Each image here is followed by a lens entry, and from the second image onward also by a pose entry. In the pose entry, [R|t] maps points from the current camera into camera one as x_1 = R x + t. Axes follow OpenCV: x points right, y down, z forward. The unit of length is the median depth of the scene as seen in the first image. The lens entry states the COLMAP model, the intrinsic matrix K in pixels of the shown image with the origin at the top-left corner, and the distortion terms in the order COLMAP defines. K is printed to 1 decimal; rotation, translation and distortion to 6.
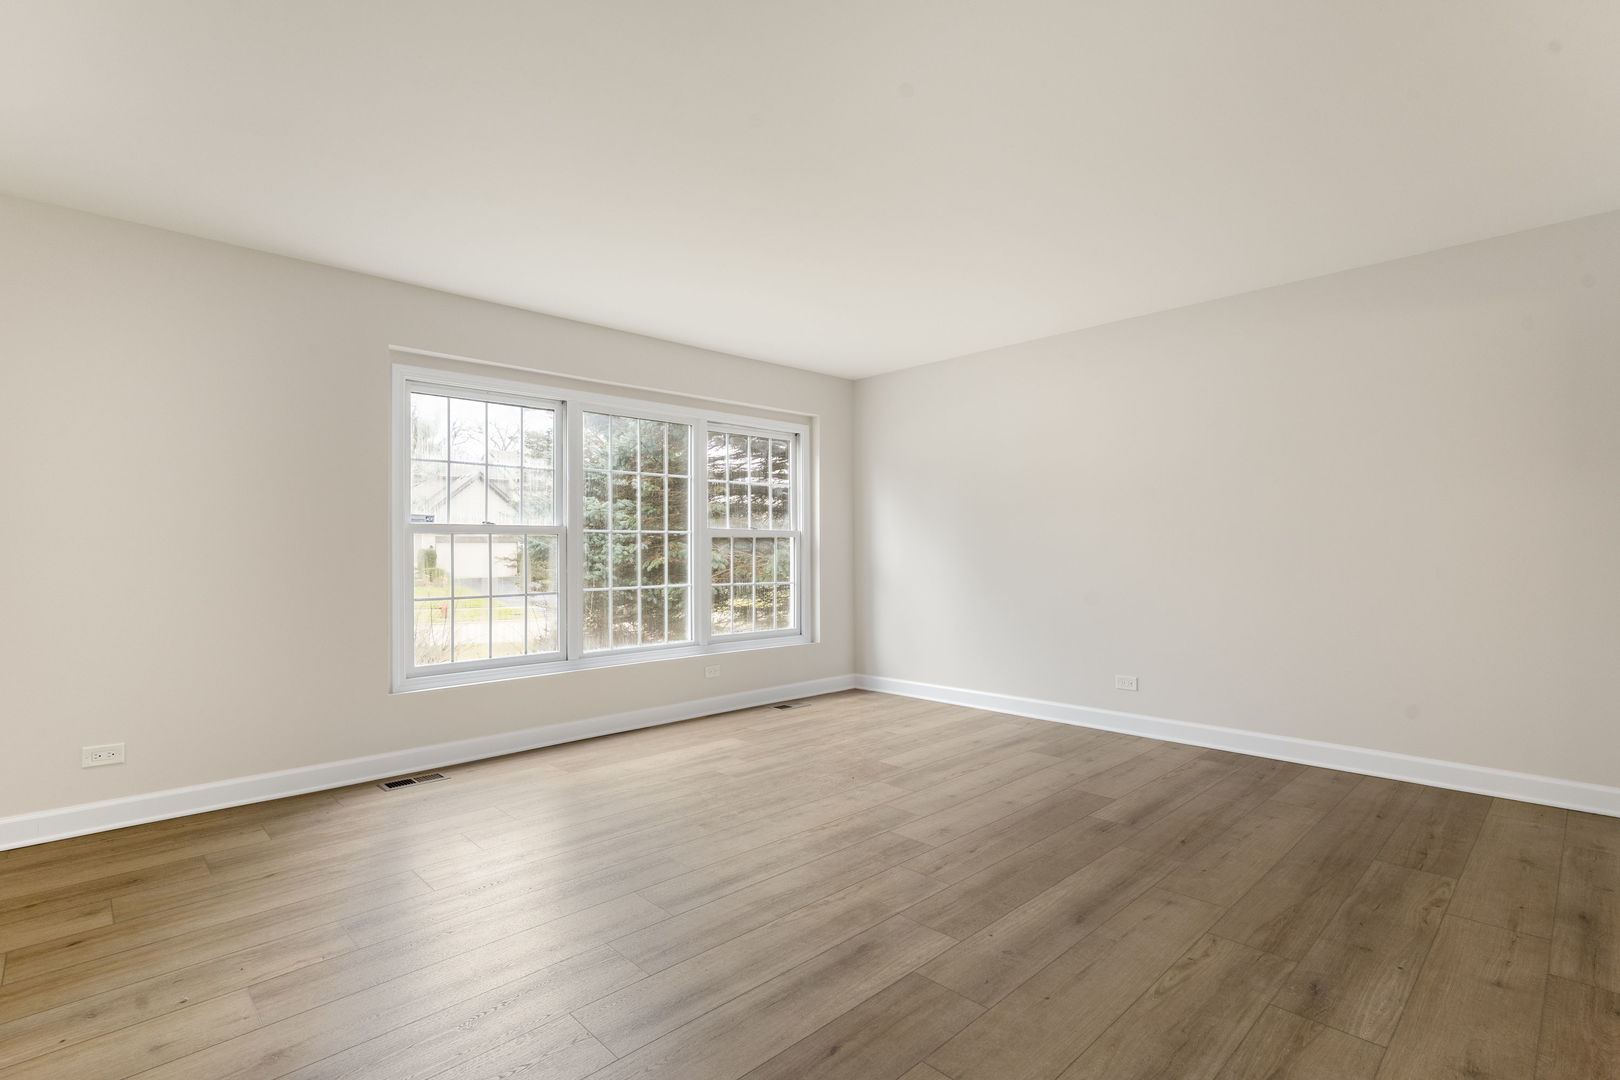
lens RADIAL K [[762.1, 0, 793.0], [0, 762.1, 541.0], [0, 0, 1]] dist [0.001195, -0.002024]
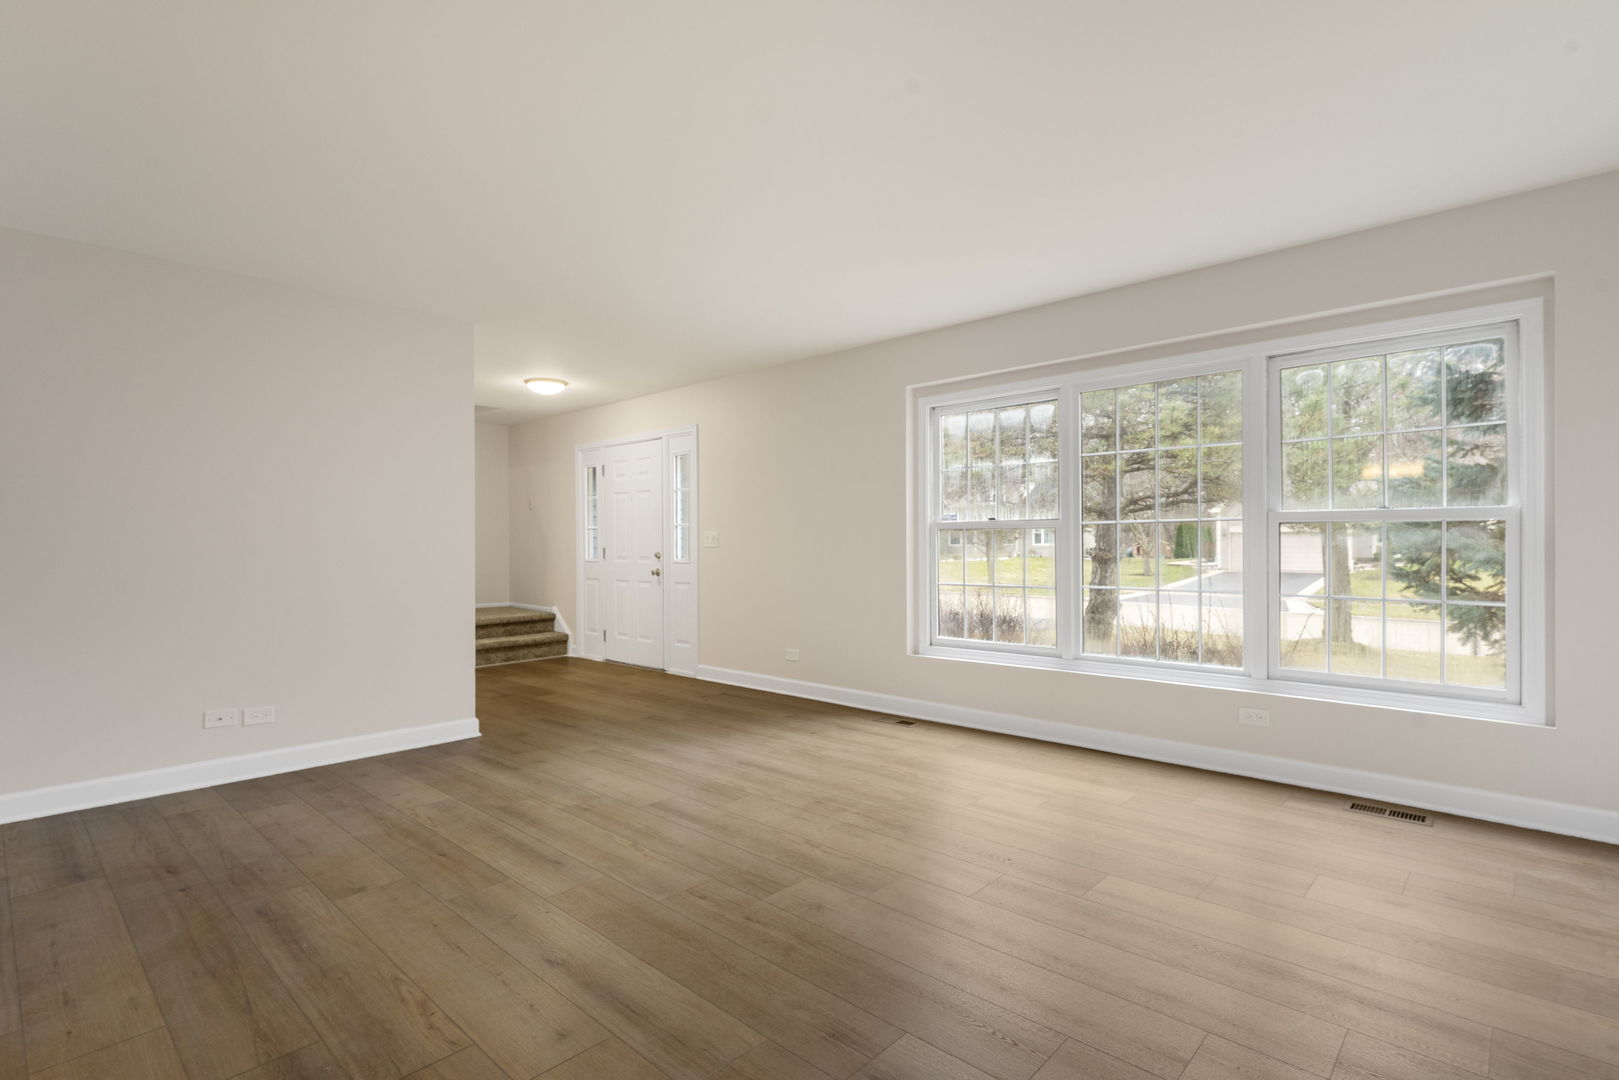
lens RADIAL K [[761.6, 0, 802.1], [0, 761.6, 541.0], [0, 0, 1]] dist [0.001195, -0.002024]
pose [[0.069917, -0.002616, -0.997549, 1.071772], [0.016389, 0.999865, -0.001473, 0.006950], [0.997418, -0.016246, 0.069950, 1.028177]]
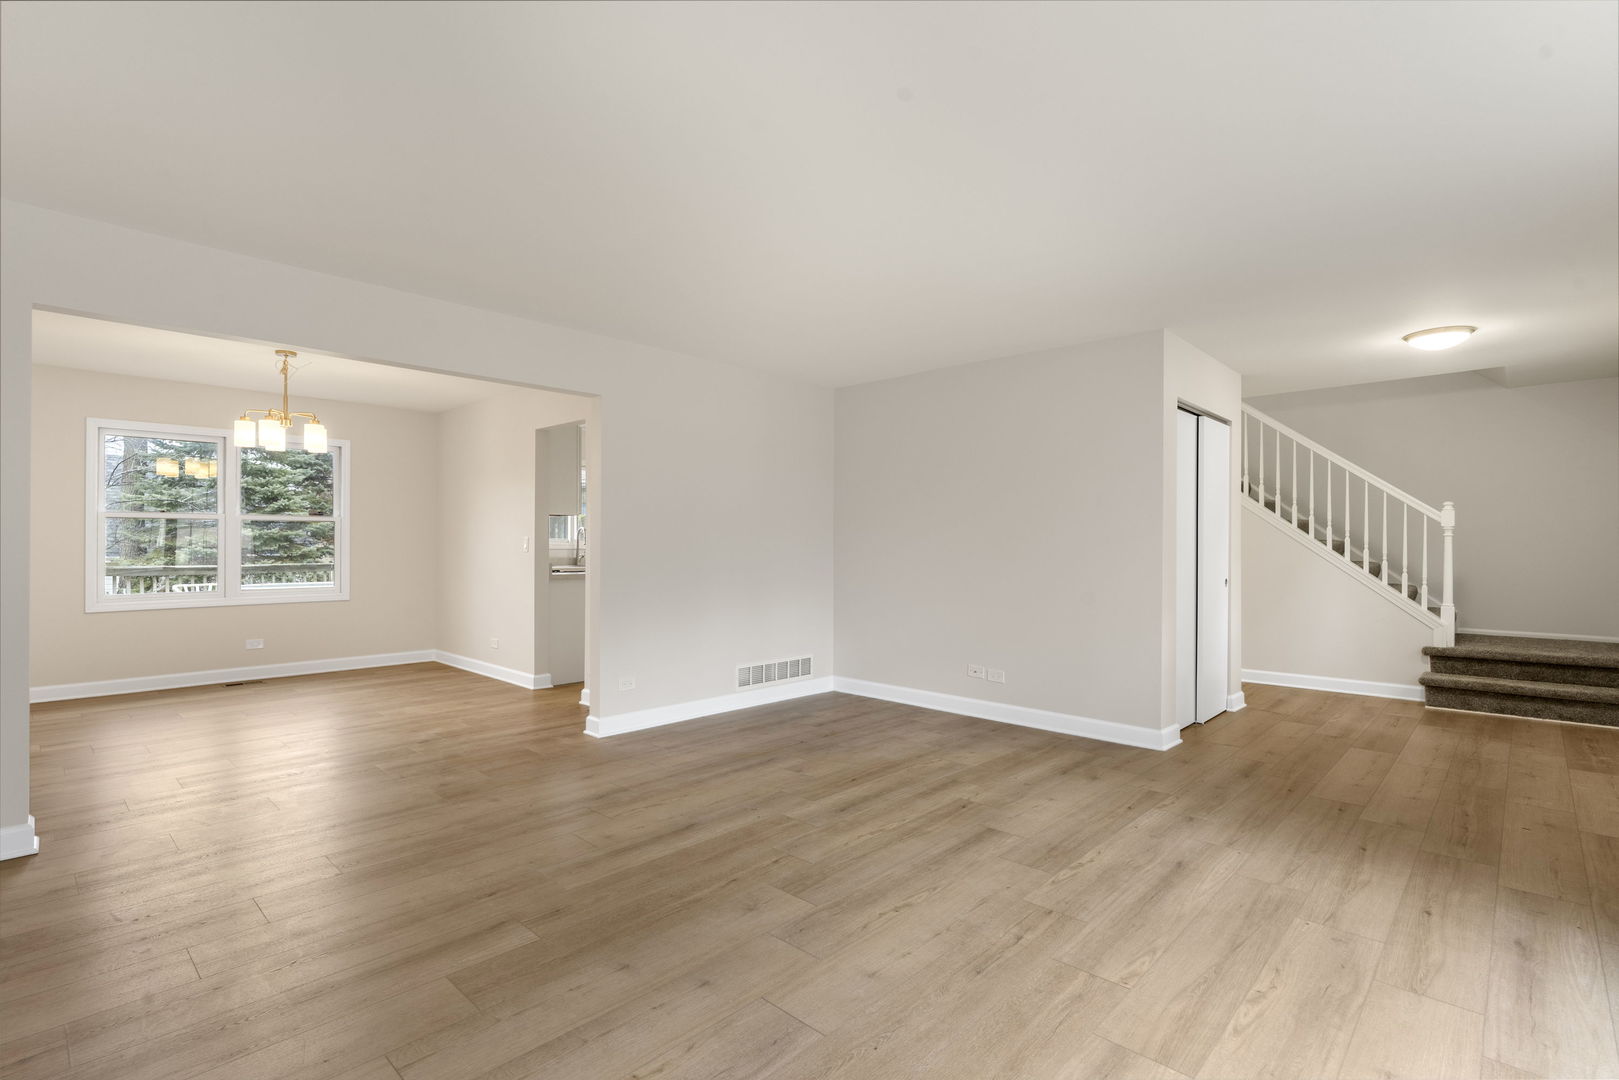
lens RADIAL K [[761.6, 0, 812.9], [0, 761.6, 545.6], [0, 0, 1]] dist [0.001195, -0.002024]
pose [[-0.997308, 0.001870, -0.073304, 0.209752], [0.002340, 0.999977, -0.006318, -0.009332], [0.073291, -0.006473, -0.997290, 2.012433]]
